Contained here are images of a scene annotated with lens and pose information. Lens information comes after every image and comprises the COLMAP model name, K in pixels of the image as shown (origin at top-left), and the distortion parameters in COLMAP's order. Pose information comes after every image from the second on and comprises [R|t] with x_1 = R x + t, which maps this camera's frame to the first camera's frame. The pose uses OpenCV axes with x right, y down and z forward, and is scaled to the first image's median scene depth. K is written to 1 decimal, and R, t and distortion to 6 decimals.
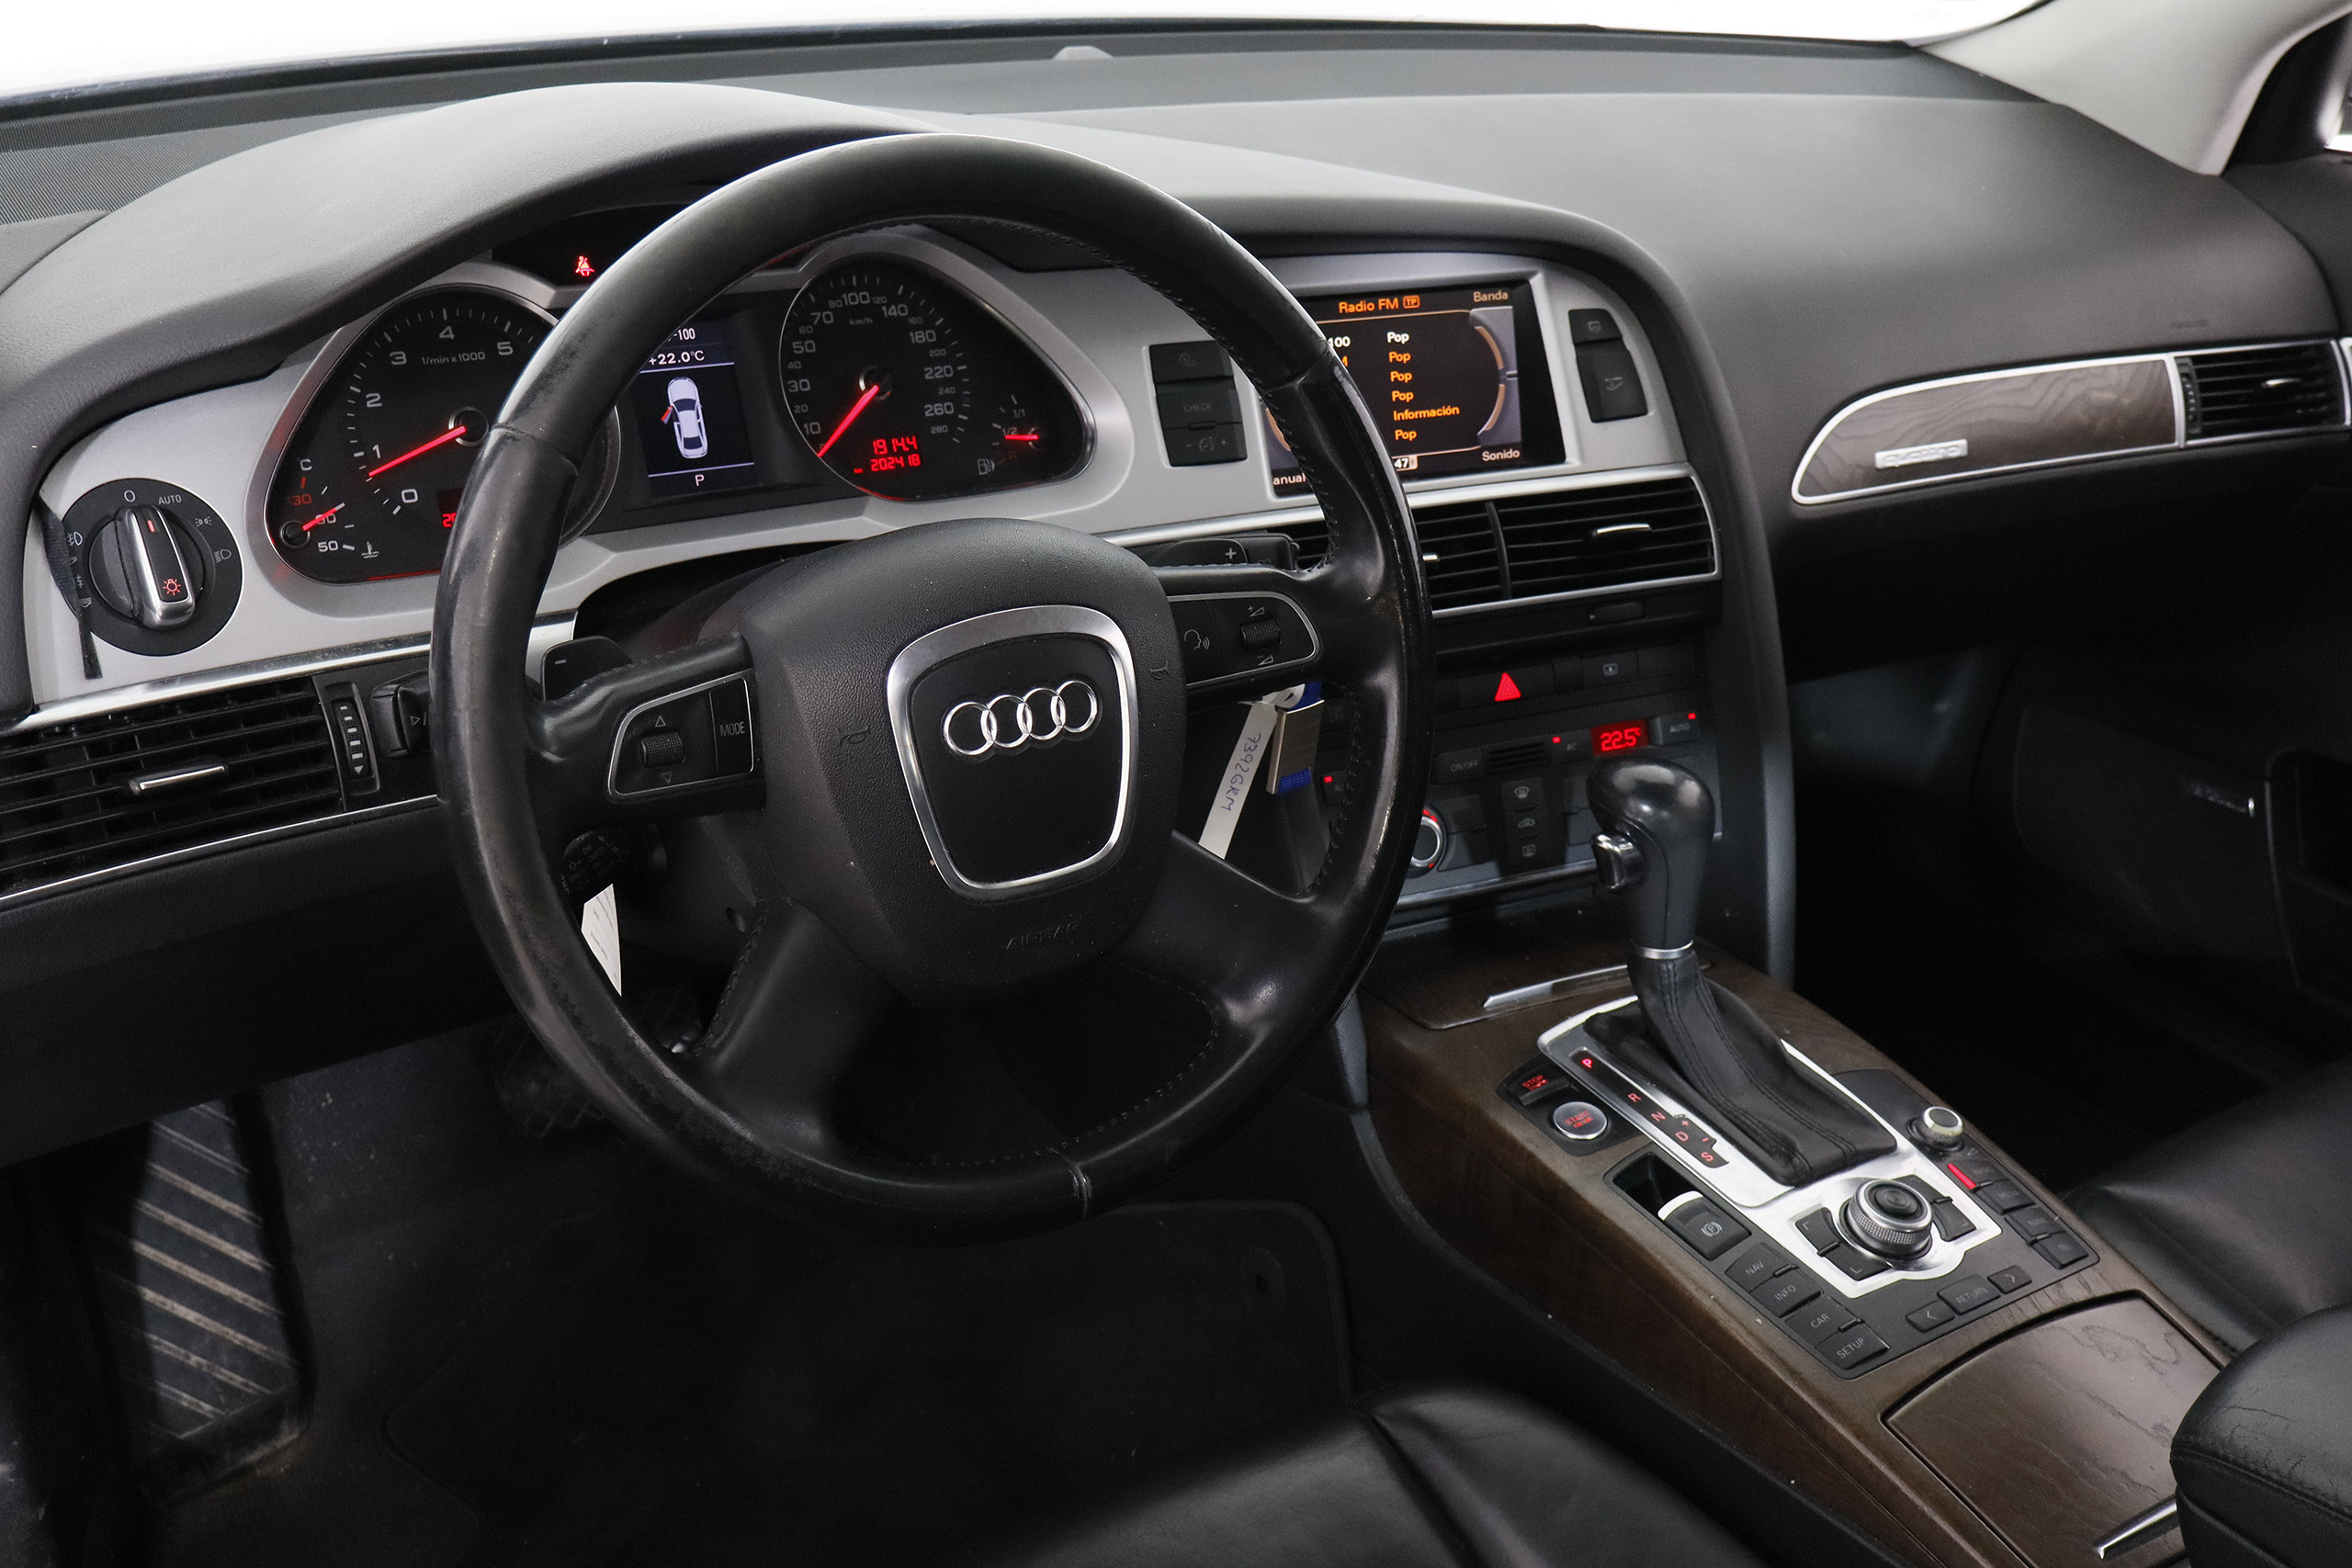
lens RADIAL K [[2376.4, 0, 1176.0], [0, 2376.4, 784.0], [0, 0, 1]] dist [0.008099, 0.022172]
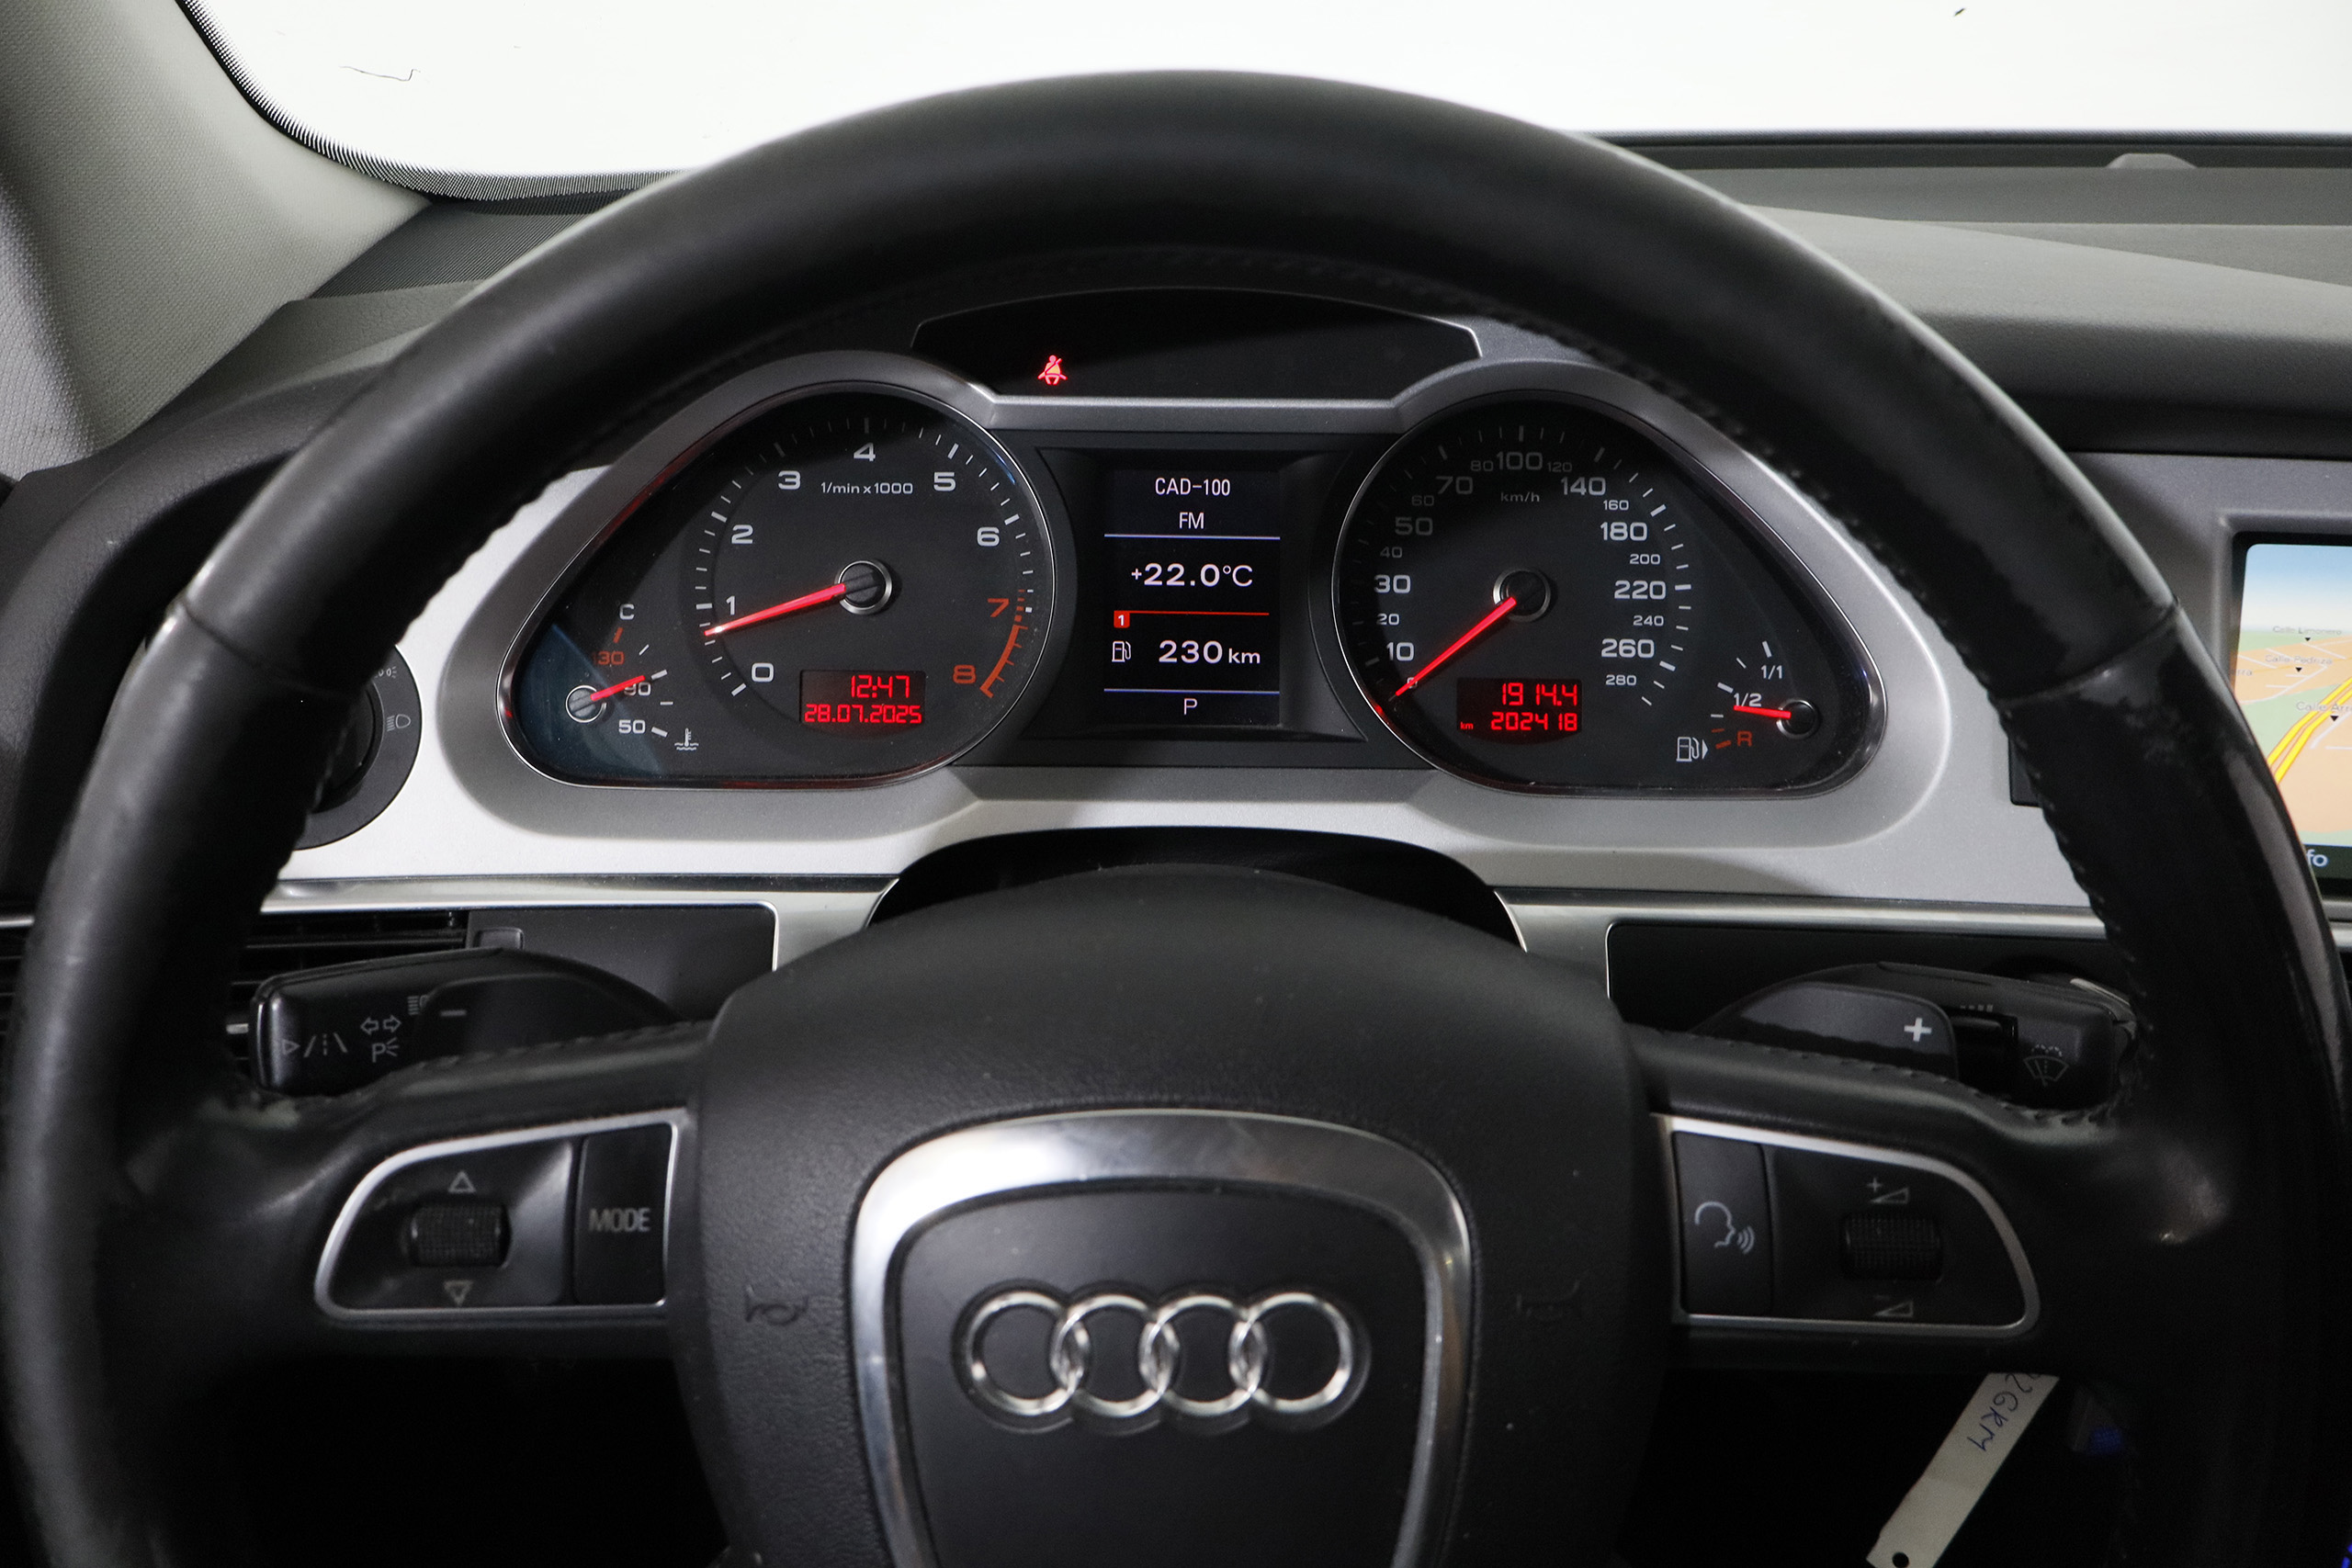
lens RADIAL K [[2009.4, 0, 1176.0], [0, 2009.4, 784.0], [0, 0, 1]] dist [-0.023381, -0.008002]
pose [[0.820702, 0.172077, -0.544827, 0.097668], [-0.199379, 0.979880, 0.009148, -0.105840], [0.535439, 0.101120, 0.838498, 0.507953]]
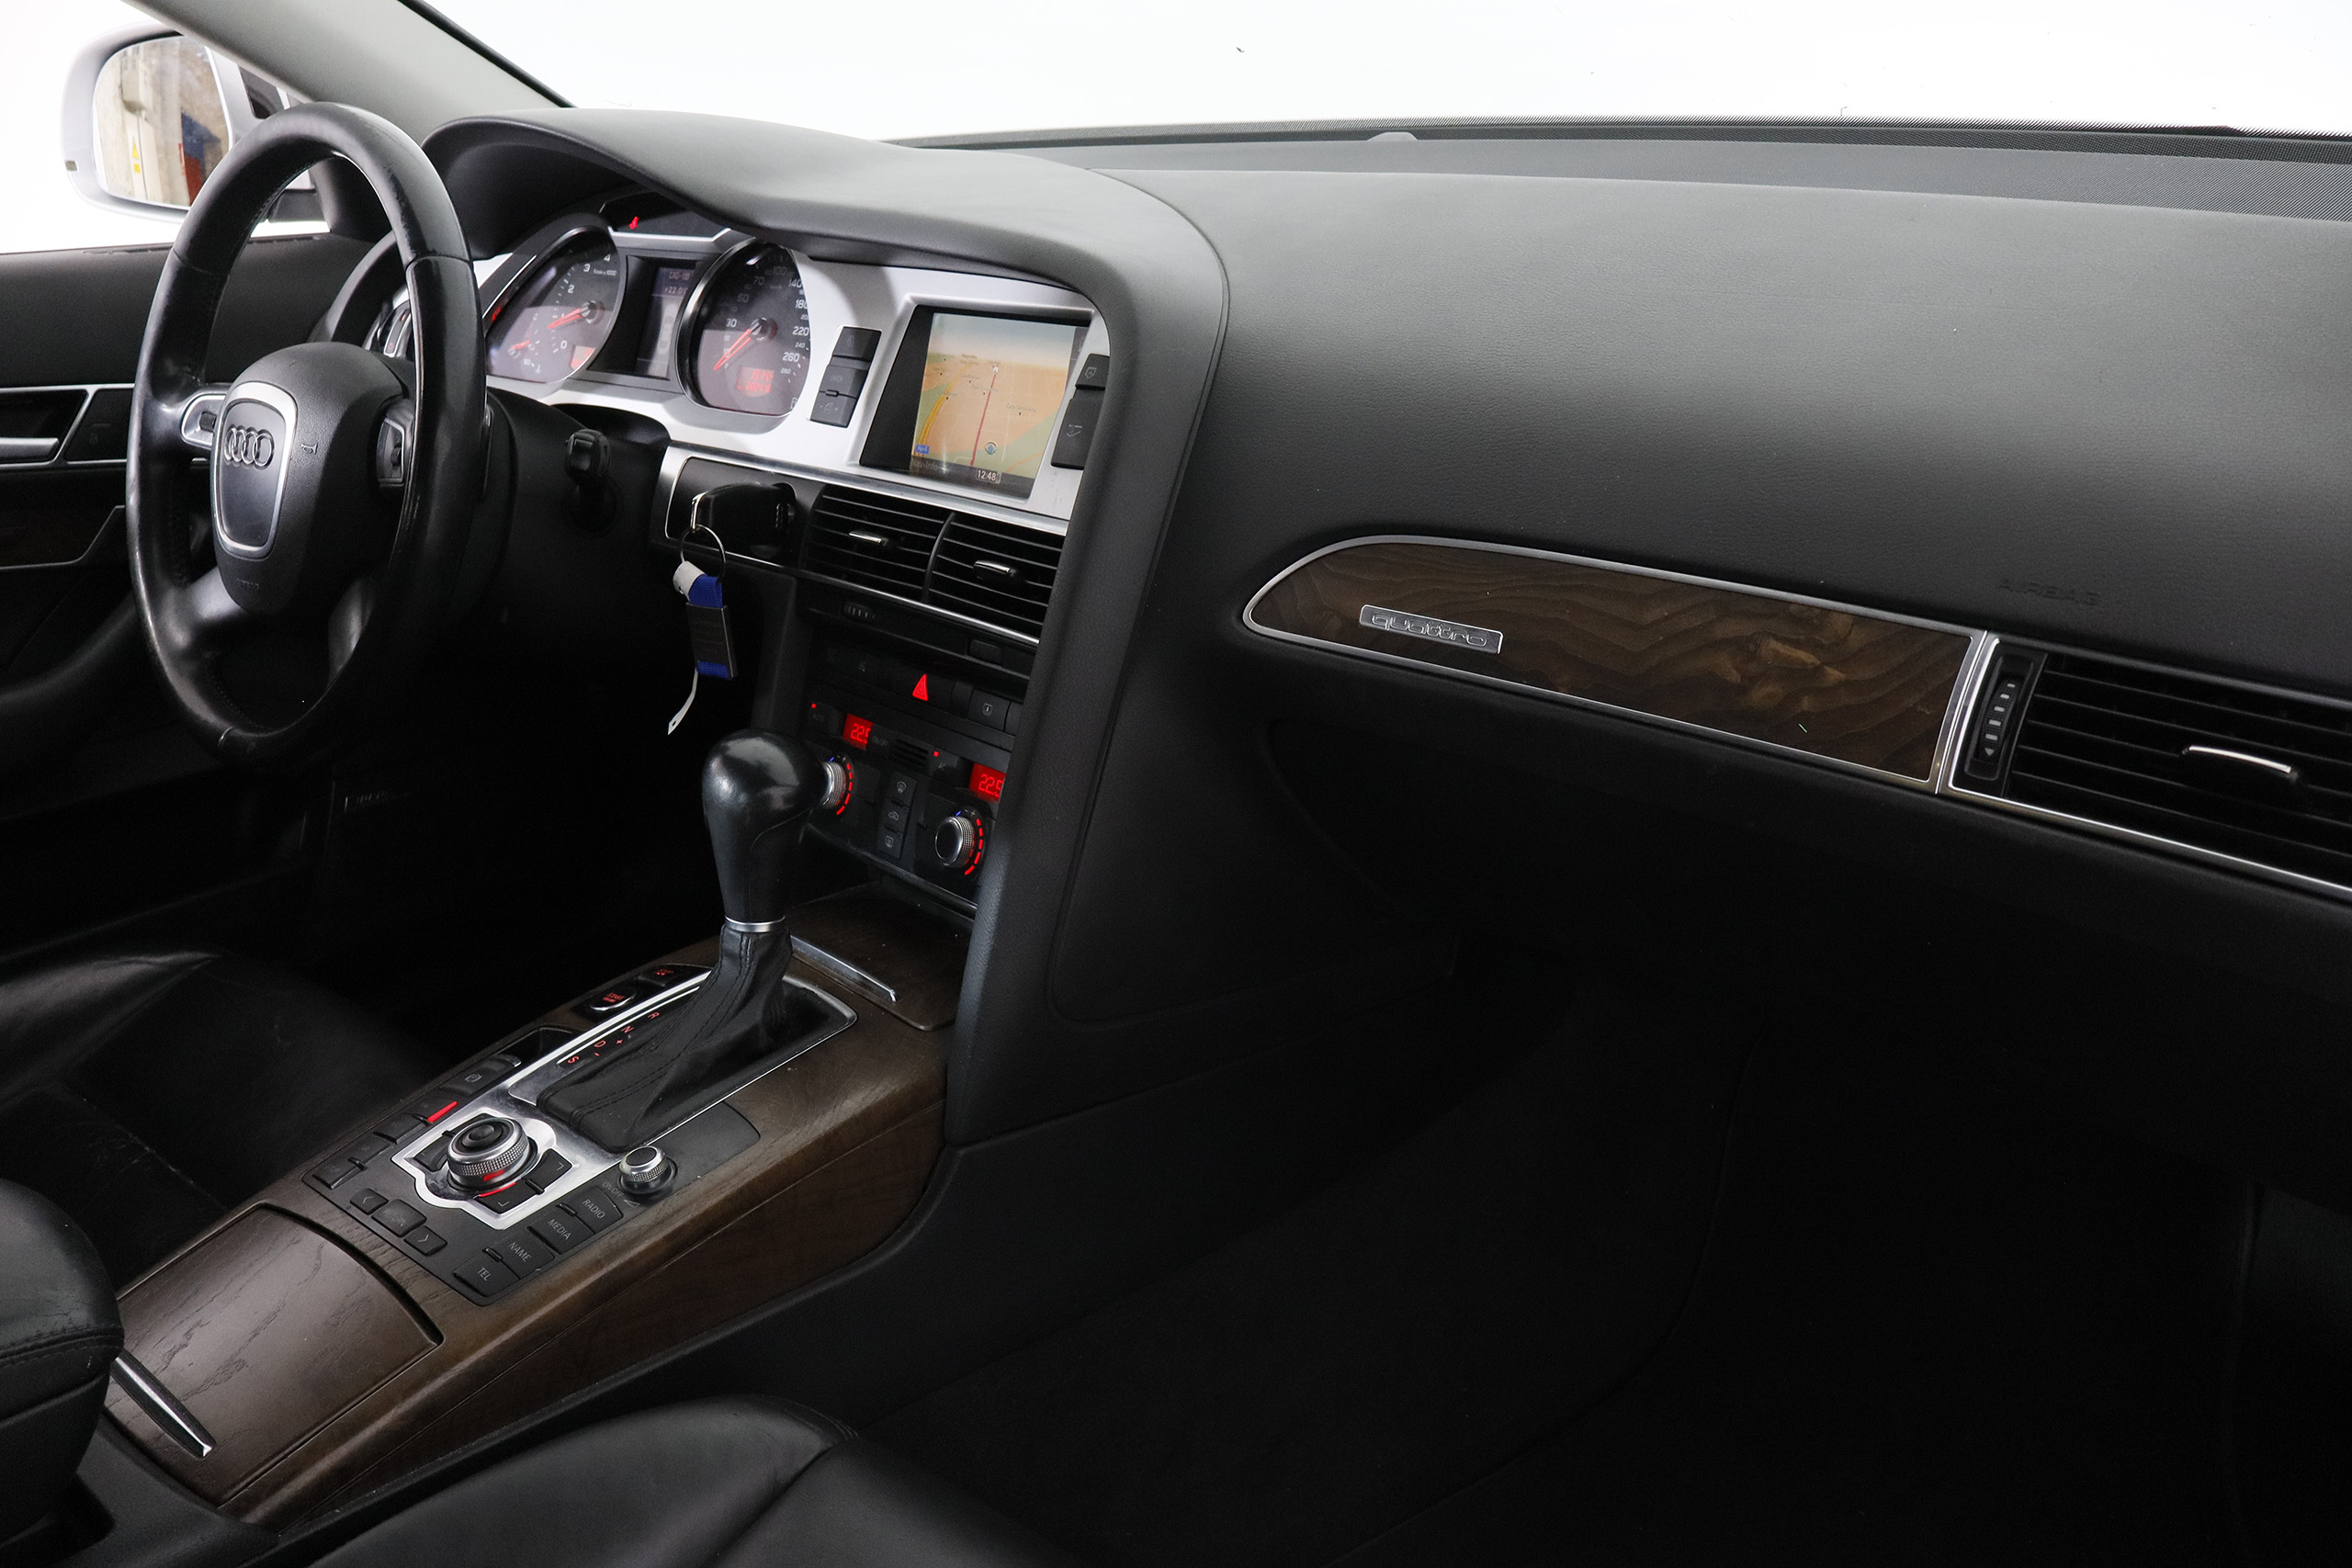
lens RADIAL K [[2009.4, 0, 1176.0], [0, 2009.4, 784.0], [0, 0, 1]] dist [-0.023381, -0.008002]
pose [[0.236538, 0.281799, -0.929860, 1.106670], [-0.342232, 0.919851, 0.191709, -0.231808], [0.909355, 0.272881, 0.314020, 0.923333]]
